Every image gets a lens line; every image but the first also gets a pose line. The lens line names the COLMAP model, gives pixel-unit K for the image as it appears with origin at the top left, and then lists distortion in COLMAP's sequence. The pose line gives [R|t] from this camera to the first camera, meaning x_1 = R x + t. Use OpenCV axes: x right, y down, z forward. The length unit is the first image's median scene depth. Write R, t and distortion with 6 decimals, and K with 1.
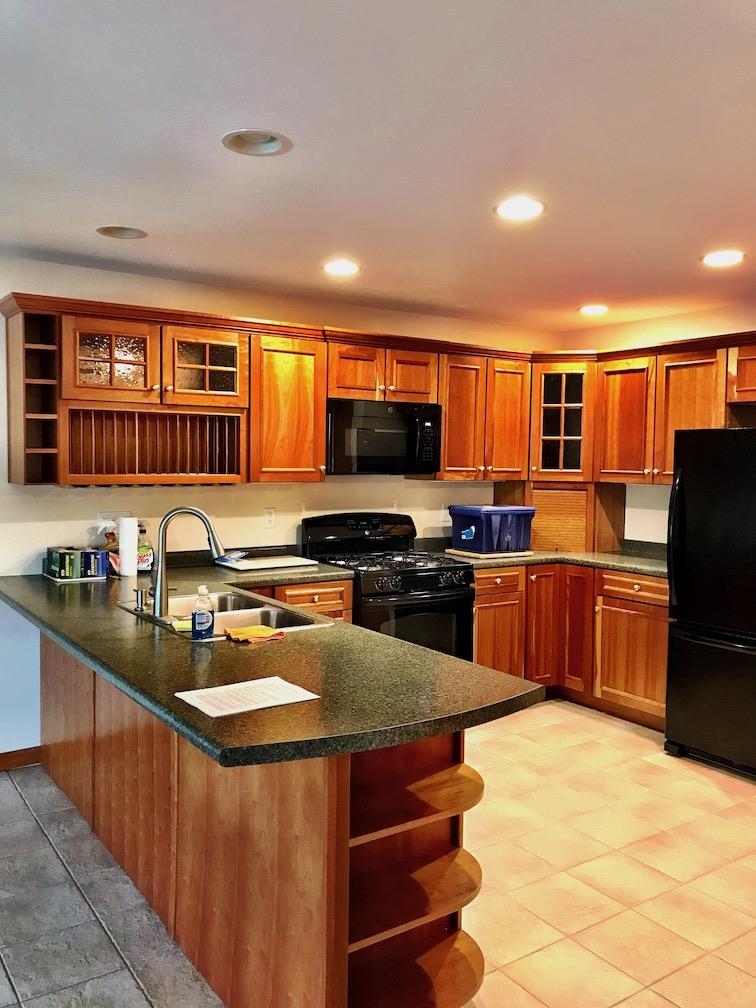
lens RADIAL K [[830.4, 0, 383.7], [0, 830.4, 504.6], [0, 0, 1]] dist [0.013186, -0.004007]
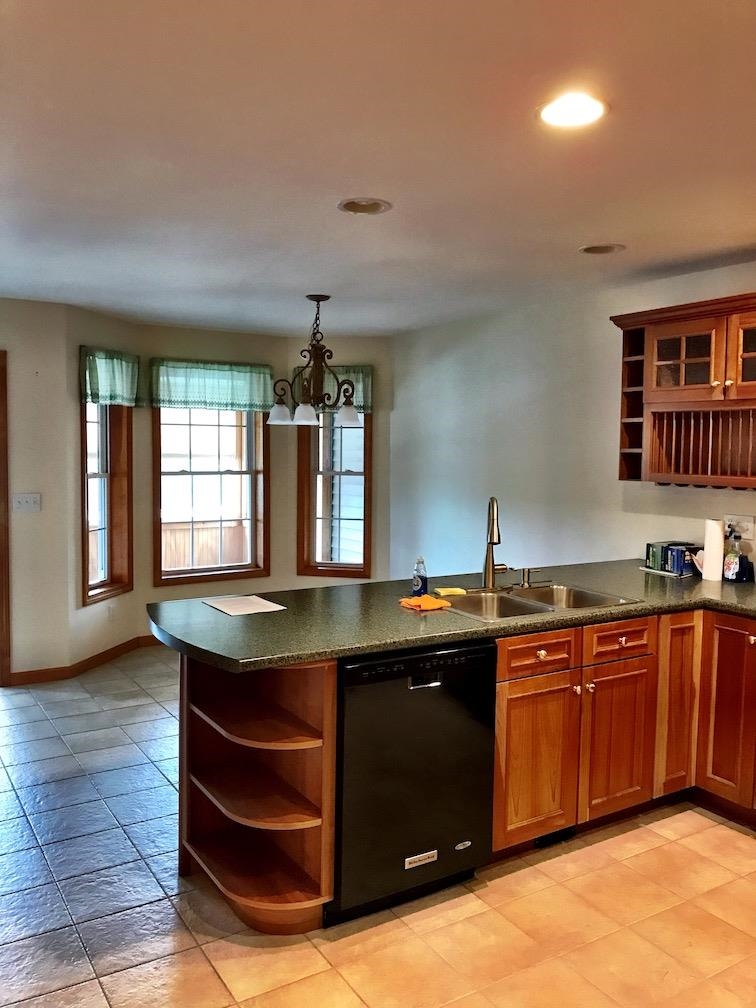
lens RADIAL K [[830.4, 0, 386.7], [0, 830.4, 498.5], [0, 0, 1]] dist [0.013186, -0.004007]
pose [[-0.019196, 0.054883, -0.998308, 1.494804], [-0.078026, 0.995365, 0.056222, -0.076714], [0.996767, 0.078973, -0.014825, 1.427267]]
